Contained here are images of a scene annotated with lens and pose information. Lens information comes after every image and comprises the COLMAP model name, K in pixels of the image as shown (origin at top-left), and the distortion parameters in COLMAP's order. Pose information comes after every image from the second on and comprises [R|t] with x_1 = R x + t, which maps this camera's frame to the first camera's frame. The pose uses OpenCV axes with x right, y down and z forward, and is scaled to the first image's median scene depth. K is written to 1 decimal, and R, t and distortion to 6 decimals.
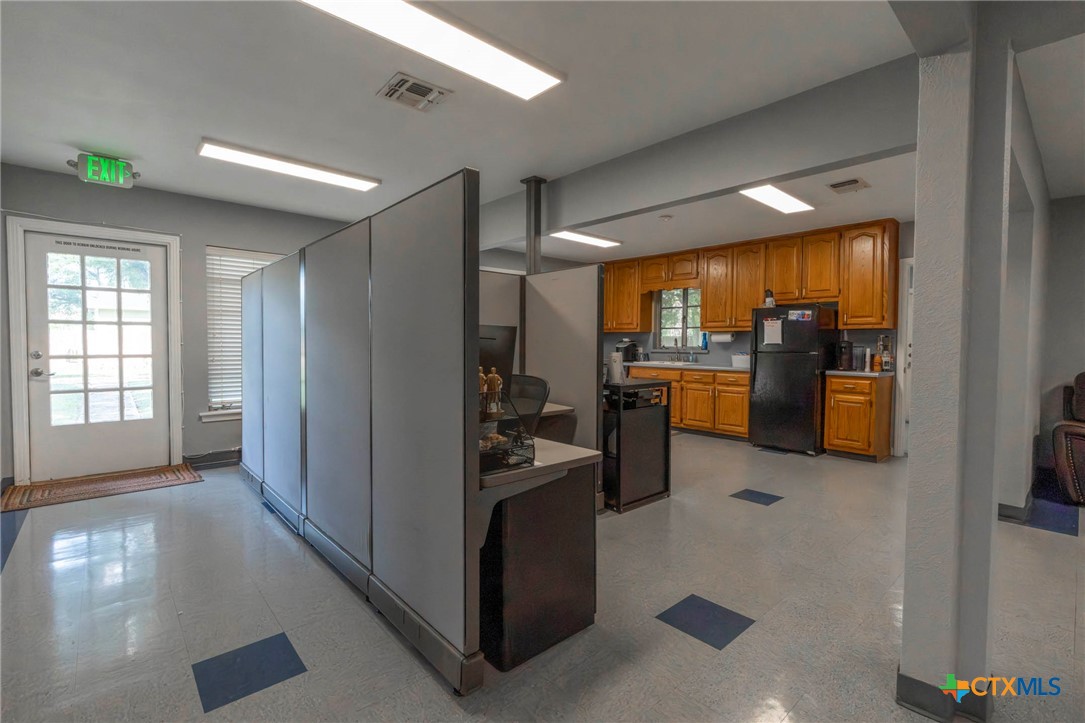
lens RADIAL K [[494.2, 0, 544.3], [0, 494.2, 359.2], [0, 0, 1]] dist [-0.001375, -0.000265]
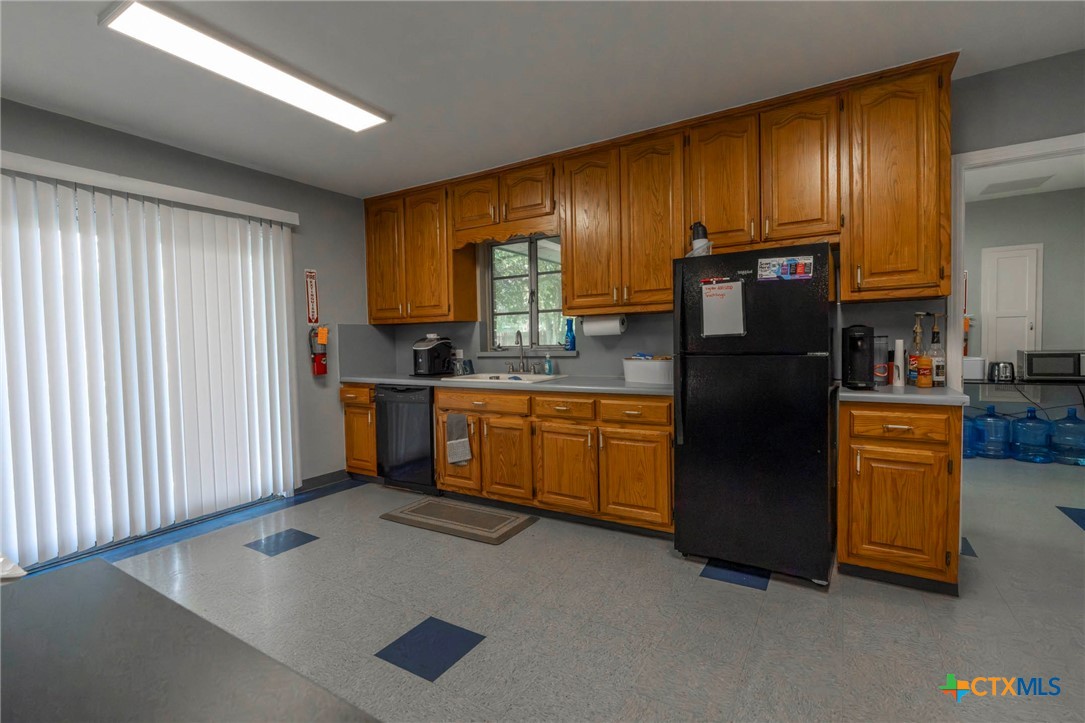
lens RADIAL K [[494.2, 0, 542.3], [0, 494.2, 359.5], [0, 0, 1]] dist [-0.001375, -0.000265]
pose [[0.958816, -0.038652, 0.281385, 0.151226], [0.037672, 0.999251, 0.008893, -0.016335], [-0.281518, 0.002074, 0.959554, 0.521492]]
